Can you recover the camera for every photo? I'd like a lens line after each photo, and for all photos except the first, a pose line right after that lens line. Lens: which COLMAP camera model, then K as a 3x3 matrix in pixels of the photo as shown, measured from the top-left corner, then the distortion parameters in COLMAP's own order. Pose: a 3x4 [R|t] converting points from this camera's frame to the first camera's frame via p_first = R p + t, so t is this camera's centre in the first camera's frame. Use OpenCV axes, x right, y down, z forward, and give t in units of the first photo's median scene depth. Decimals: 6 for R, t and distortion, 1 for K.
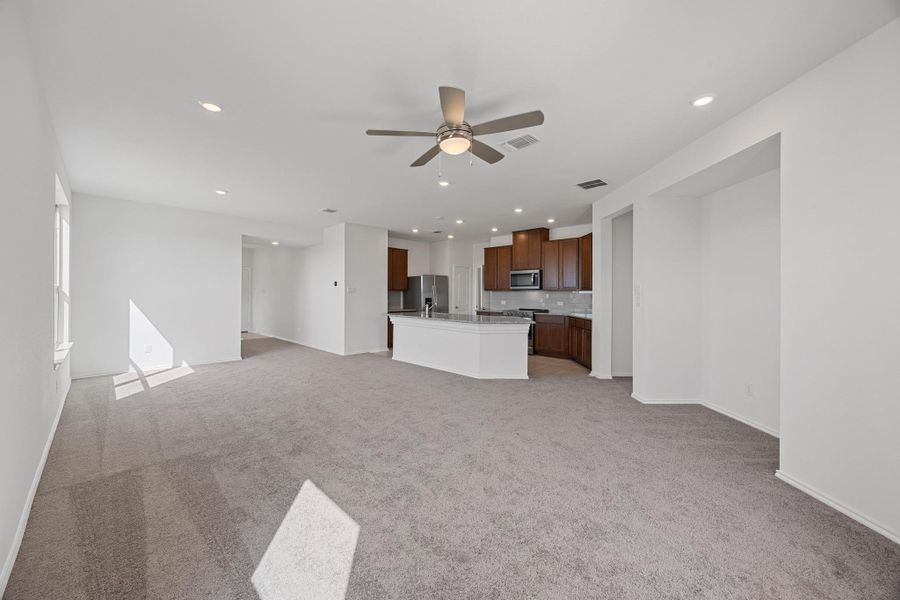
lens RADIAL K [[340.6, 0, 450.4], [0, 340.6, 297.5], [0, 0, 1]] dist [-0.006219, 0.000102]
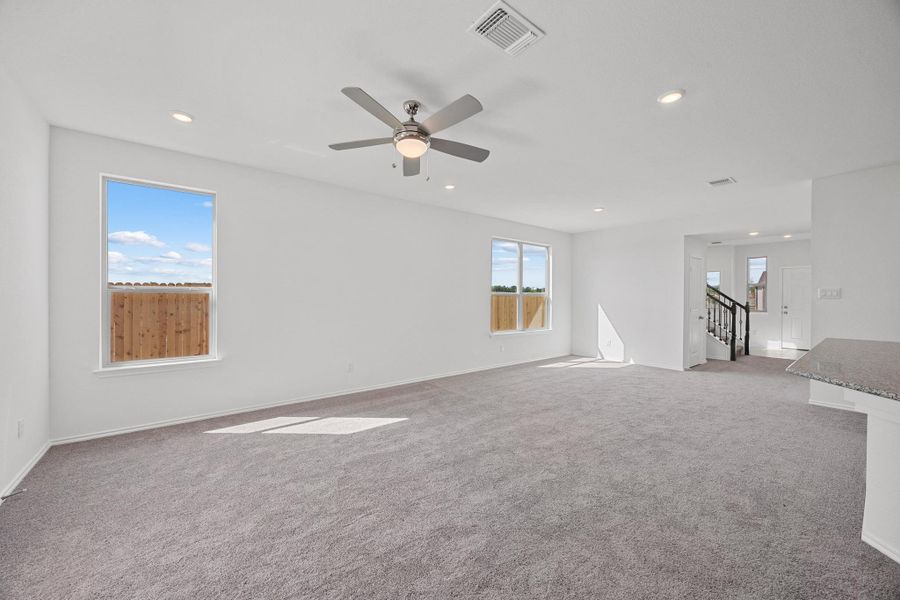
lens RADIAL K [[340.6, 0, 450.4], [0, 340.6, 297.5], [0, 0, 1]] dist [-0.006219, 0.000102]
pose [[-0.120911, -0.009495, -0.992618, 0.520784], [0.004256, 0.999940, -0.010084, -0.008624], [0.992654, -0.005443, -0.120863, 0.633295]]
